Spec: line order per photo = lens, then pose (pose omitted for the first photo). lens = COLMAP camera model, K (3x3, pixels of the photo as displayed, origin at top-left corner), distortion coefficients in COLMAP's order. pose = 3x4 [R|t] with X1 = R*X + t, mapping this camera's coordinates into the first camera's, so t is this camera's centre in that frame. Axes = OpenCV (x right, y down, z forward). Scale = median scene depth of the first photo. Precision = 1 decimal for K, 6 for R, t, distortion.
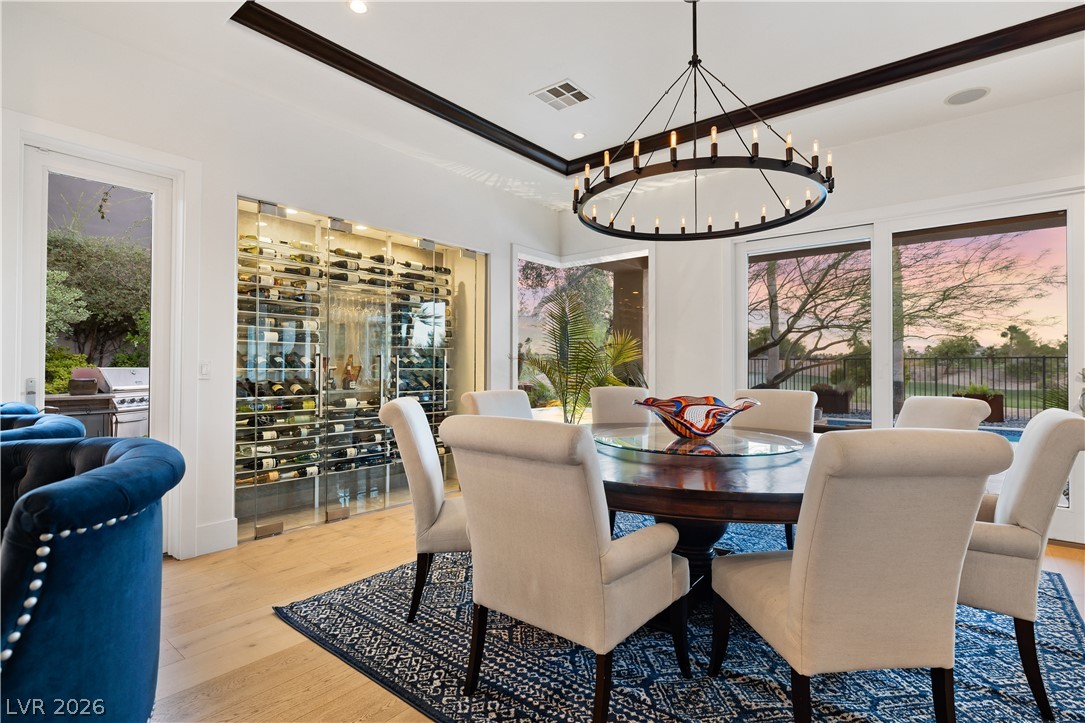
lens RADIAL K [[535.6, 0, 544.6], [0, 535.6, 362.9], [0, 0, 1]] dist [-0.001122, -0.000066]
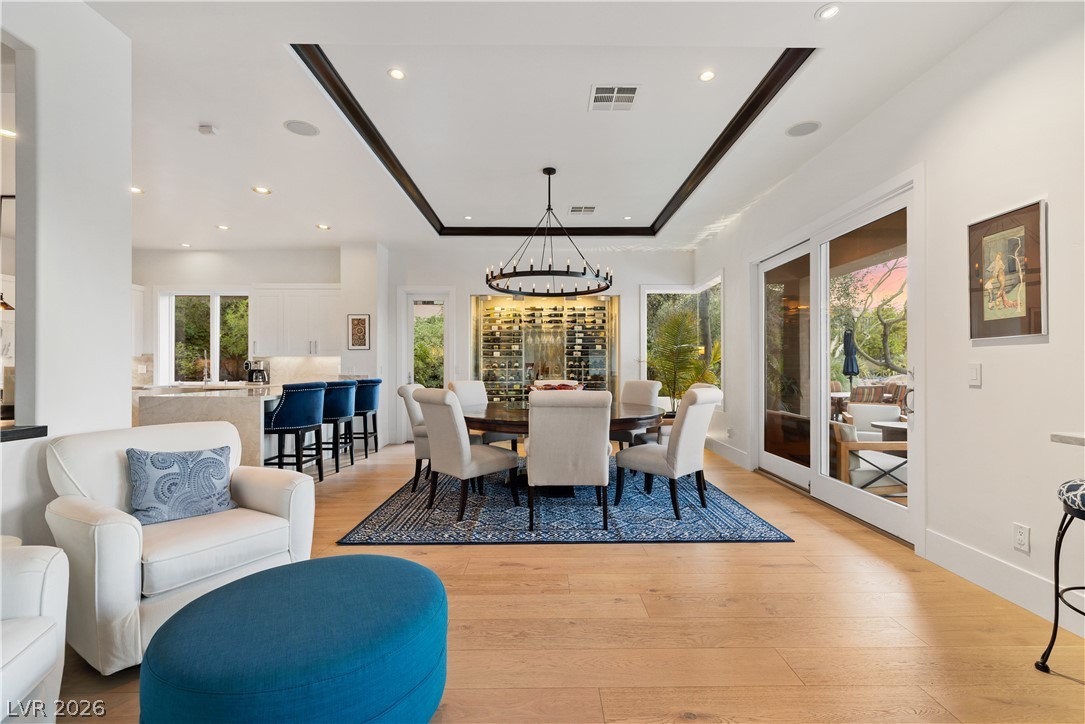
lens RADIAL K [[467.8, 0, 542.5], [0, 467.8, 364.5], [0, 0, 1]] dist [0.000537, 0.000009]
pose [[0.635134, -0.007862, -0.772362, 0.931893], [0.011621, 0.999932, -0.000622, -0.002979], [0.772315, -0.008581, 0.635182, -0.048697]]
